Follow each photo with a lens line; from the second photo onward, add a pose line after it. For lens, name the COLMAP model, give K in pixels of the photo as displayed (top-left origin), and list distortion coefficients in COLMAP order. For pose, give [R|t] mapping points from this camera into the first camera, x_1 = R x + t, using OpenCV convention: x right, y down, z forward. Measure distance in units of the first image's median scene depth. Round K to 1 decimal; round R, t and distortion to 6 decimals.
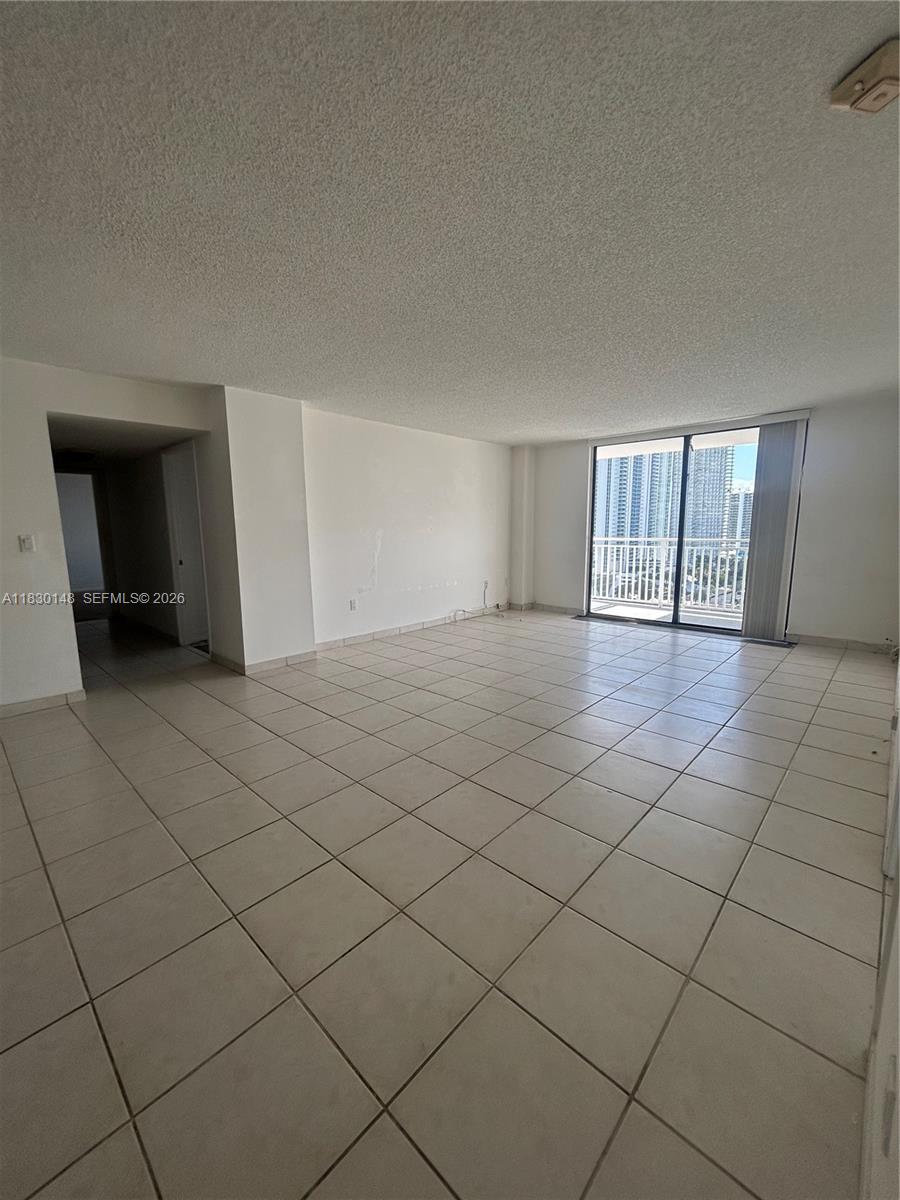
lens RADIAL K [[481.7, 0, 446.6], [0, 481.7, 602.5], [0, 0, 1]] dist [-0.003294, 0.000125]
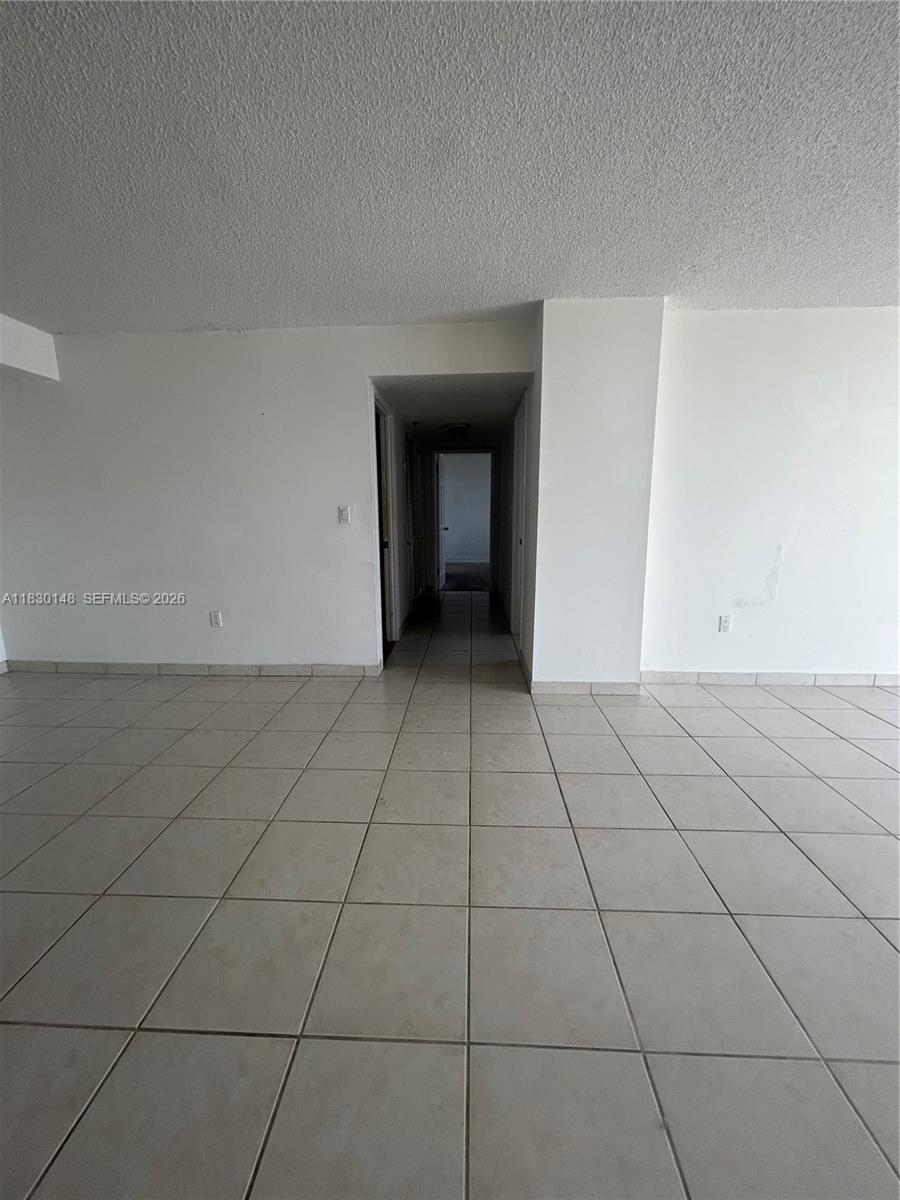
lens RADIAL K [[485.8, 0, 447.6], [0, 485.8, 602.3], [0, 0, 1]] dist [0.007168, 0.000156]
pose [[0.654401, 0.147112, -0.741699, 0.037985], [-0.120778, 0.988634, 0.089528, -0.036273], [0.746439, 0.030994, 0.664731, 0.305464]]
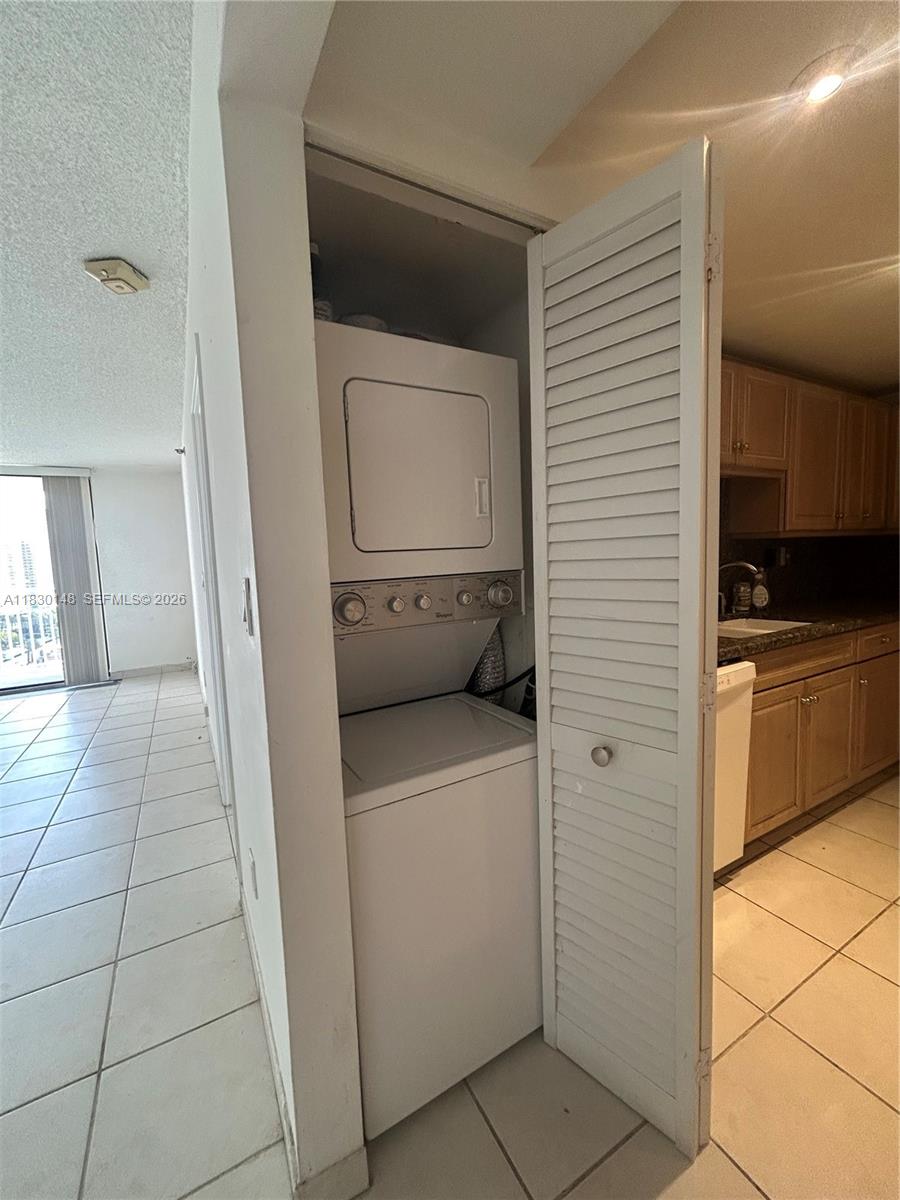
lens RADIAL K [[481.7, 0, 446.6], [0, 481.7, 602.5], [0, 0, 1]] dist [-0.003294, 0.000125]
pose [[0.301621, -0.090761, 0.949098, -0.068530], [0.184898, 0.982129, 0.035160, 0.012047], [-0.935328, 0.164882, 0.313012, -0.060401]]
